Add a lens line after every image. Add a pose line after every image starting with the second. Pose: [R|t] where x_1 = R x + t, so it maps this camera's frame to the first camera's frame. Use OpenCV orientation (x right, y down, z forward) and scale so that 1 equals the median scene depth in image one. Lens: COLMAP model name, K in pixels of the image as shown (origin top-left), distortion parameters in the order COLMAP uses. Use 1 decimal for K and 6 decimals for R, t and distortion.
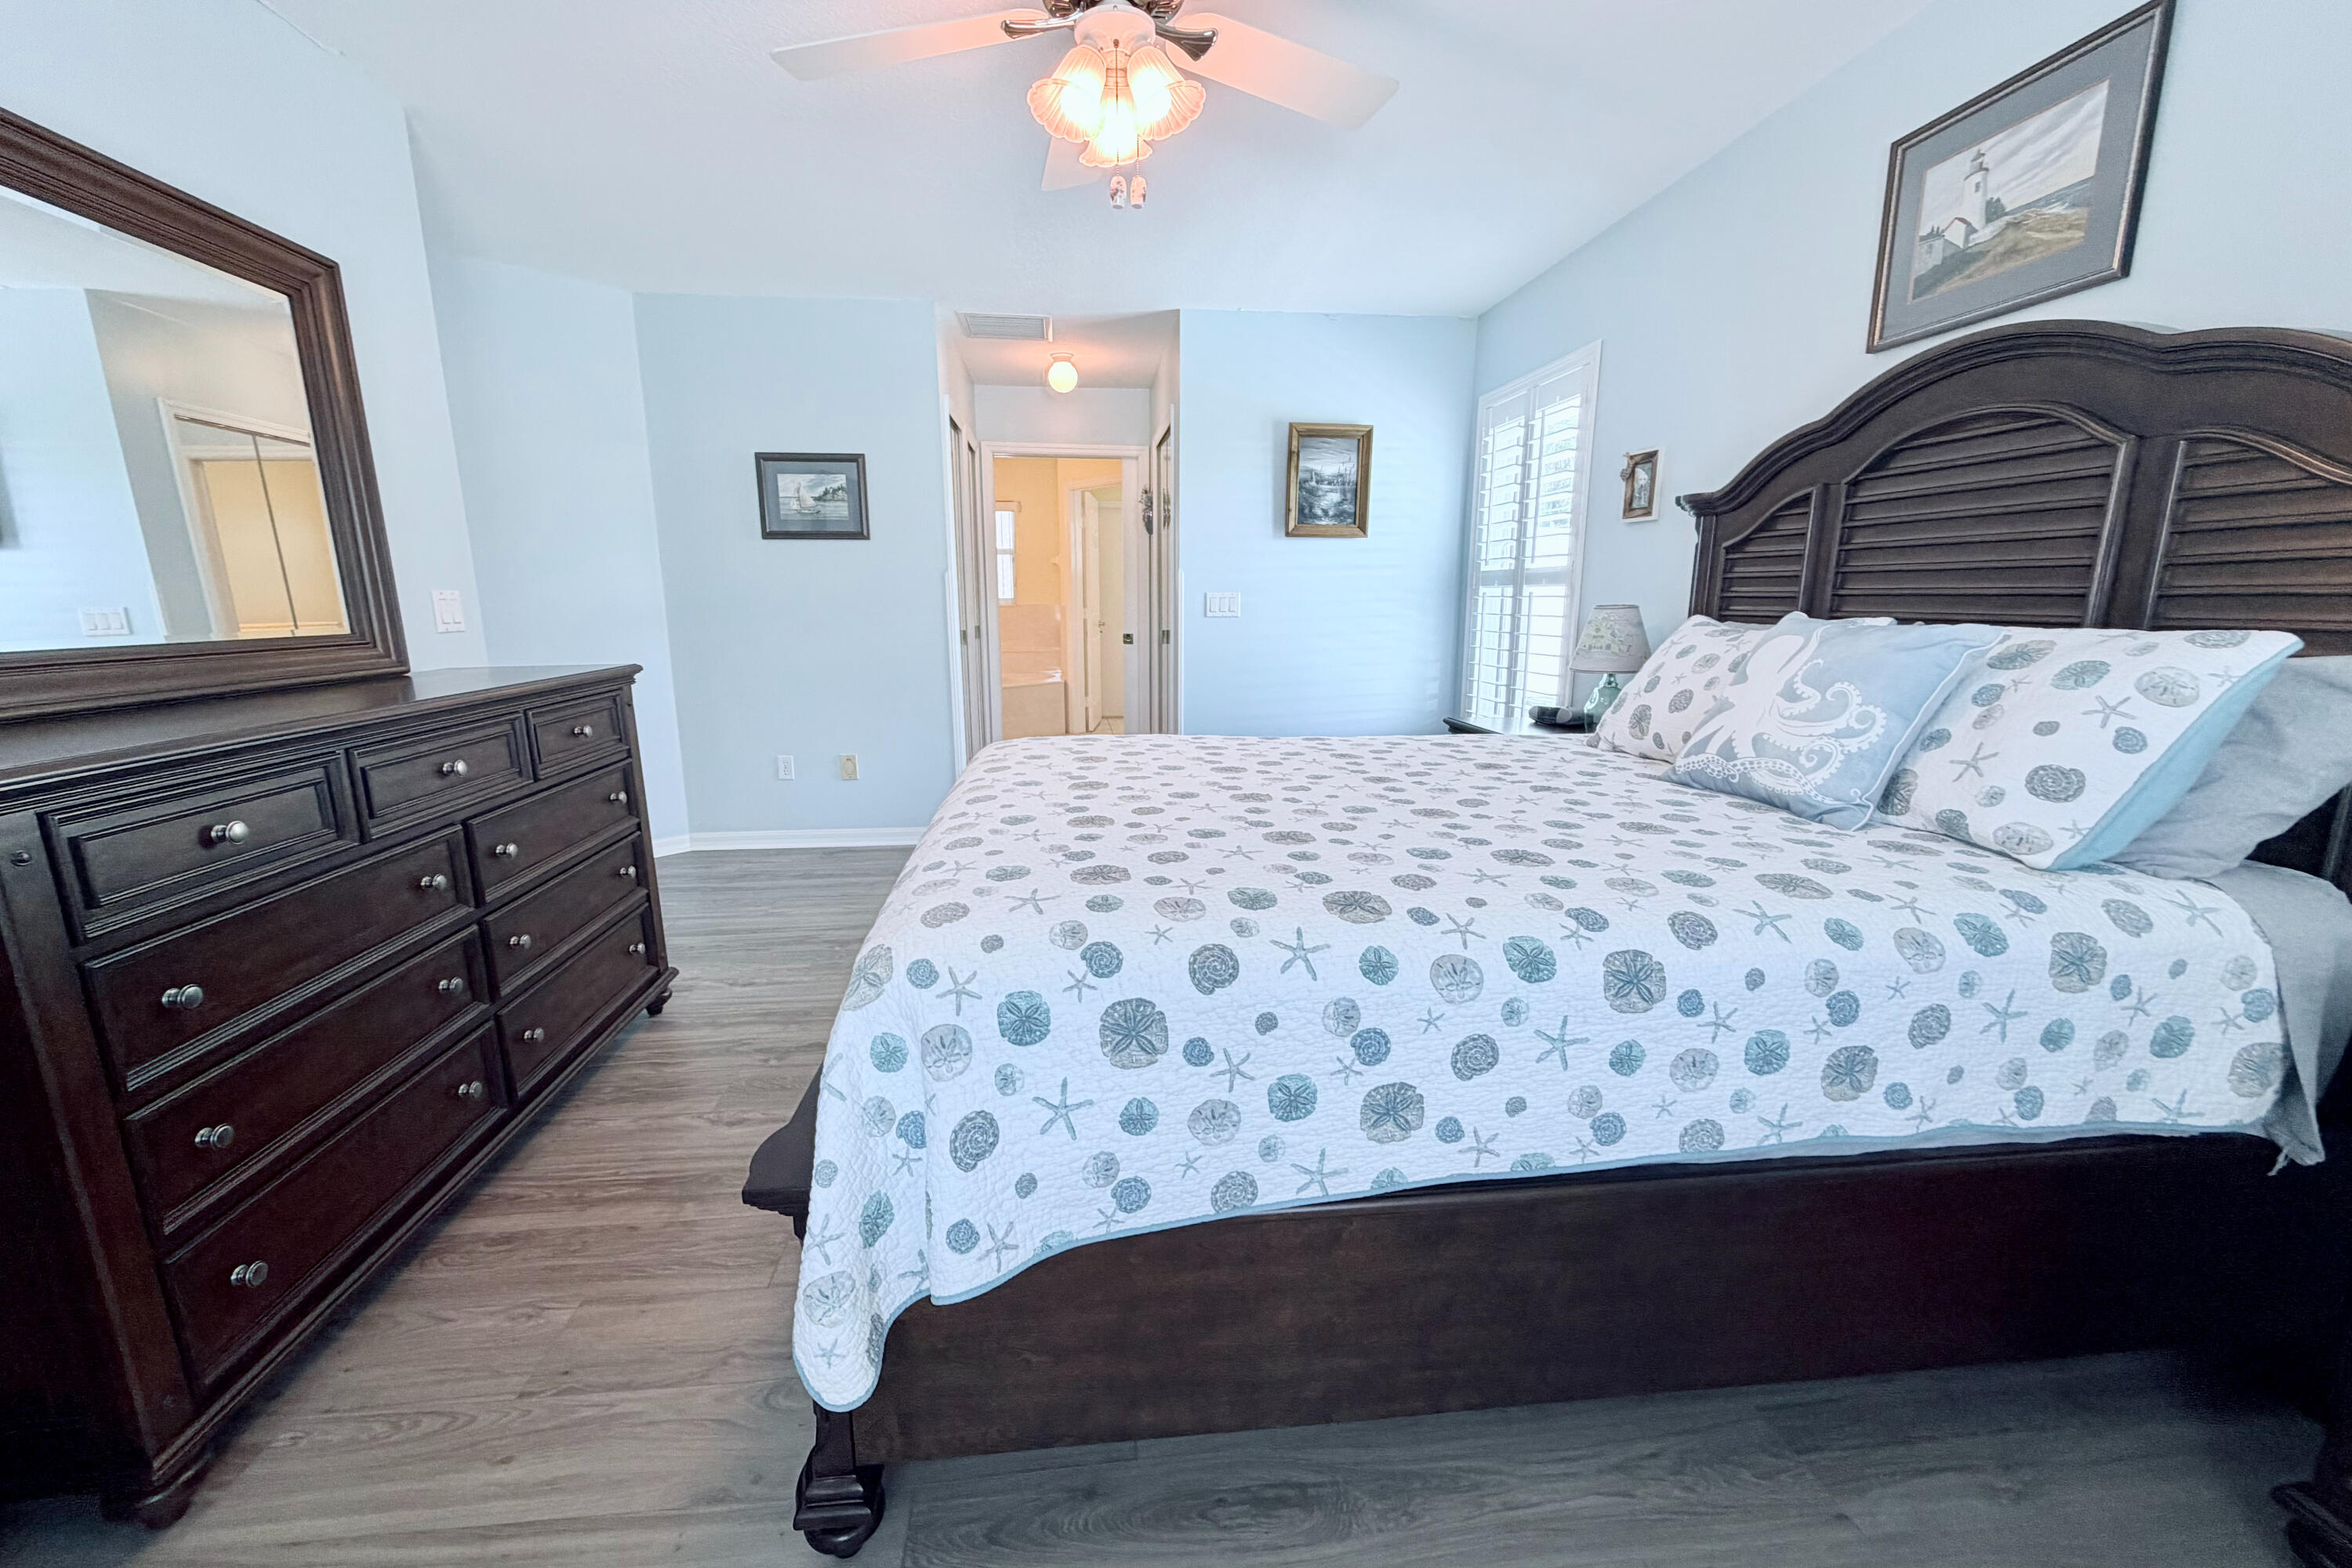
lens RADIAL K [[938.6, 0, 1169.2], [0, 938.6, 788.6], [0, 0, 1]] dist [0.002917, -0.000861]
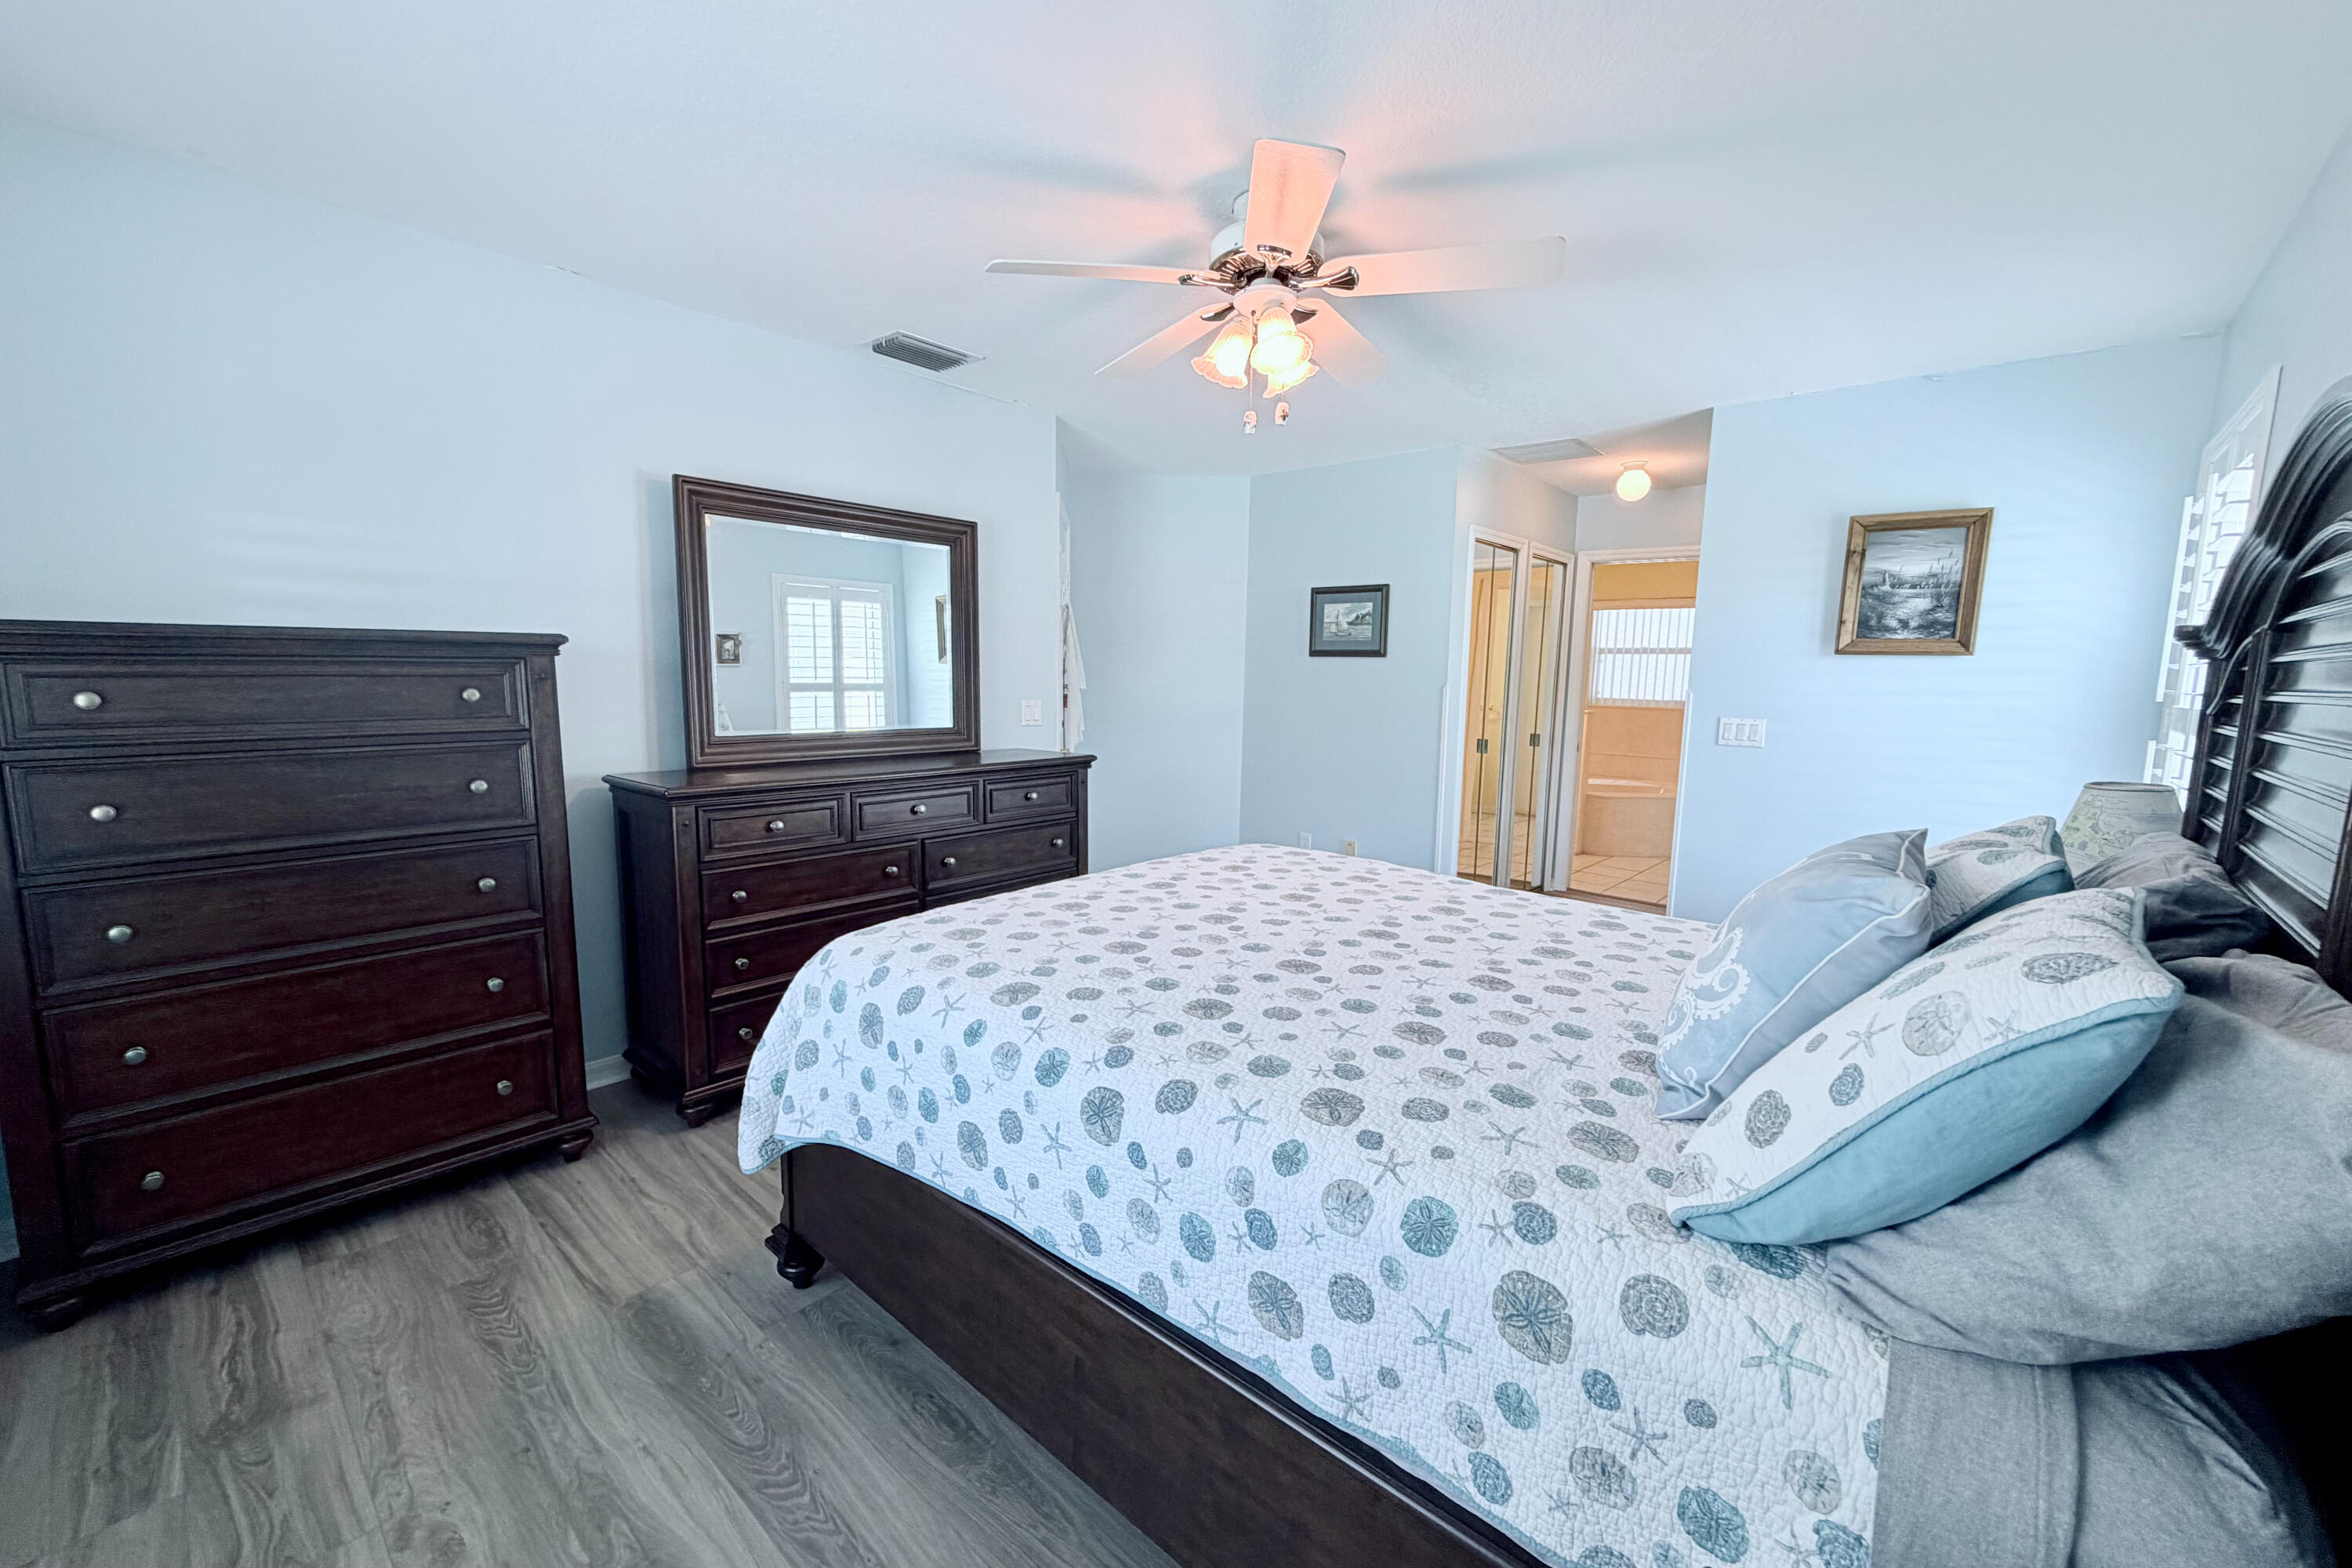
lens RADIAL K [[938.6, 0, 1163.4], [0, 938.6, 788.6], [0, 0, 1]] dist [0.002917, -0.000861]
pose [[0.668700, 0.108200, -0.735617, 0.845013], [-0.169836, 0.985427, -0.009442, -0.122364], [0.723875, 0.131249, 0.677332, 0.131049]]
